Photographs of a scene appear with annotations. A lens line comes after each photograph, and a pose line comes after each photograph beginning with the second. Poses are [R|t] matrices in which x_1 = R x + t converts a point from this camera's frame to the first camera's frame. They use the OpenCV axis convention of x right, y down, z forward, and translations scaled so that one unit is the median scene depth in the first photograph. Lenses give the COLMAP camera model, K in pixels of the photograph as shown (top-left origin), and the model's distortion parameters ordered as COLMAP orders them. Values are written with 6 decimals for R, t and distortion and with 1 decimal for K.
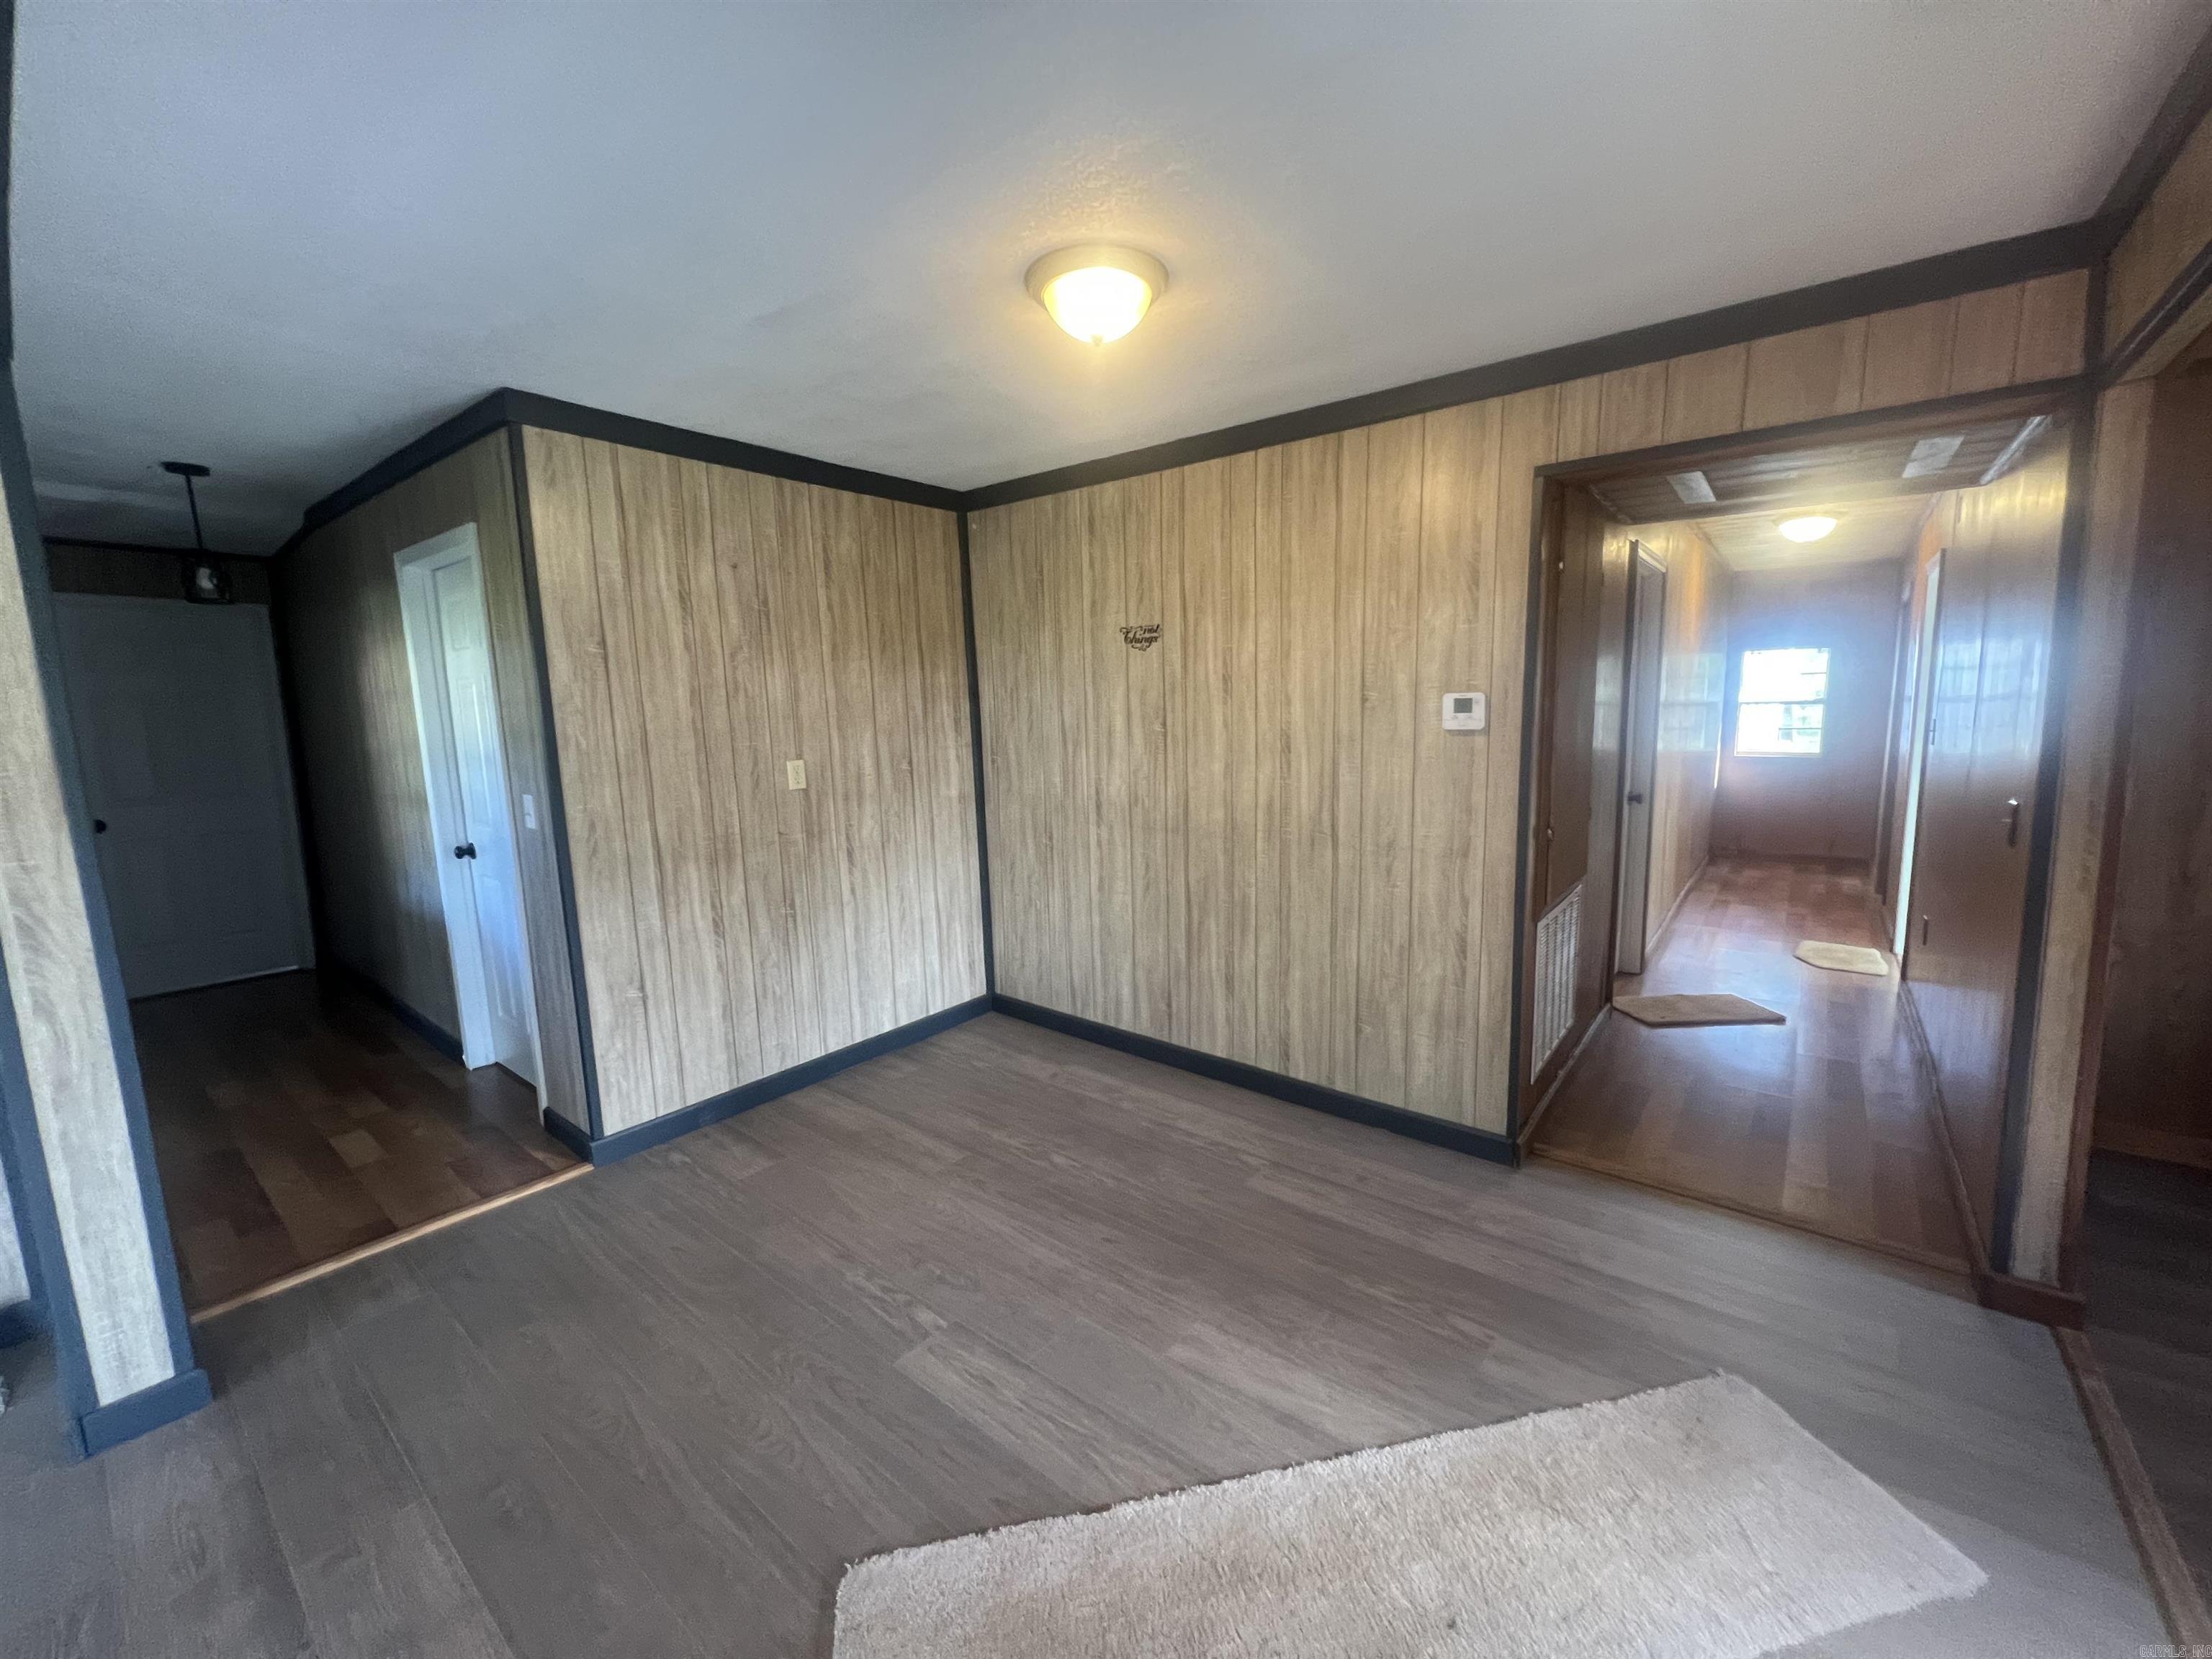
lens RADIAL K [[881.9, 0, 1102.2], [0, 881.9, 822.4], [0, 0, 1]] dist [-0.000010, 0.000320]
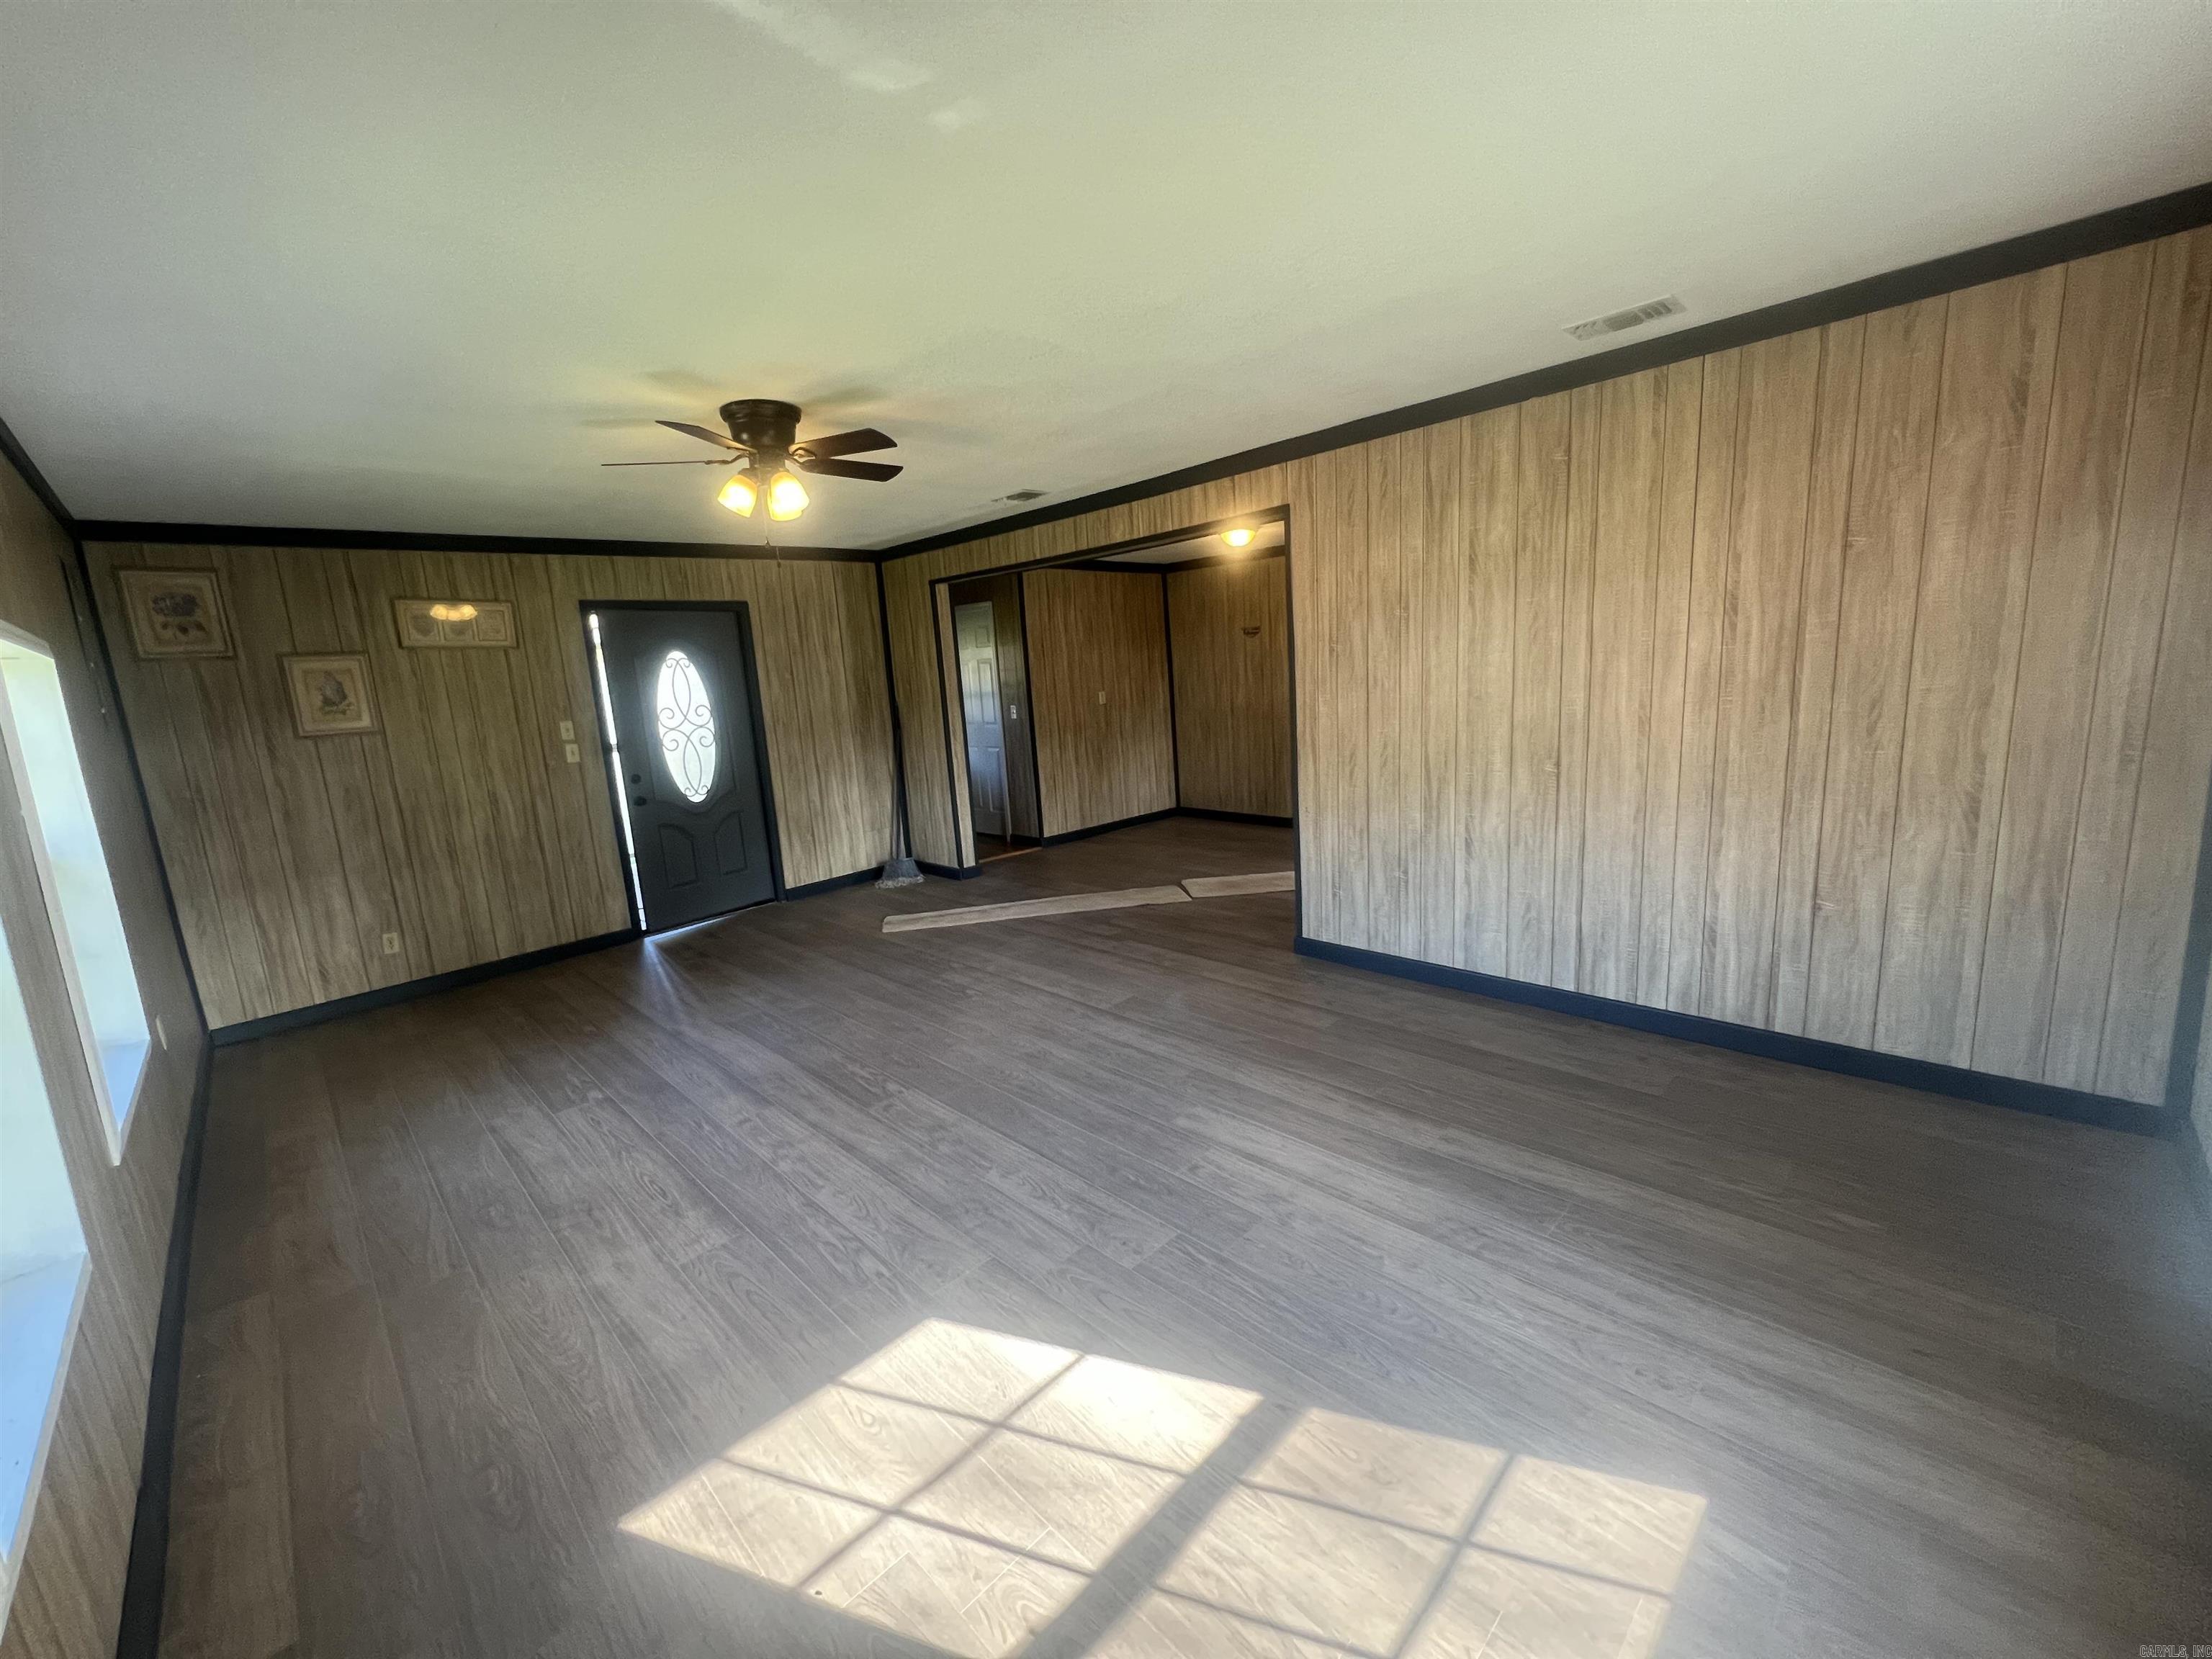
lens RADIAL K [[881.5, 0, 1098.3], [0, 881.5, 834.9], [0, 0, 1]] dist [0.000154, 0.000063]
pose [[0.992288, -0.013269, -0.123242, -0.079421], [0.019877, 0.998421, 0.052543, 0.197696], [0.122351, -0.054588, 0.990985, -1.423867]]
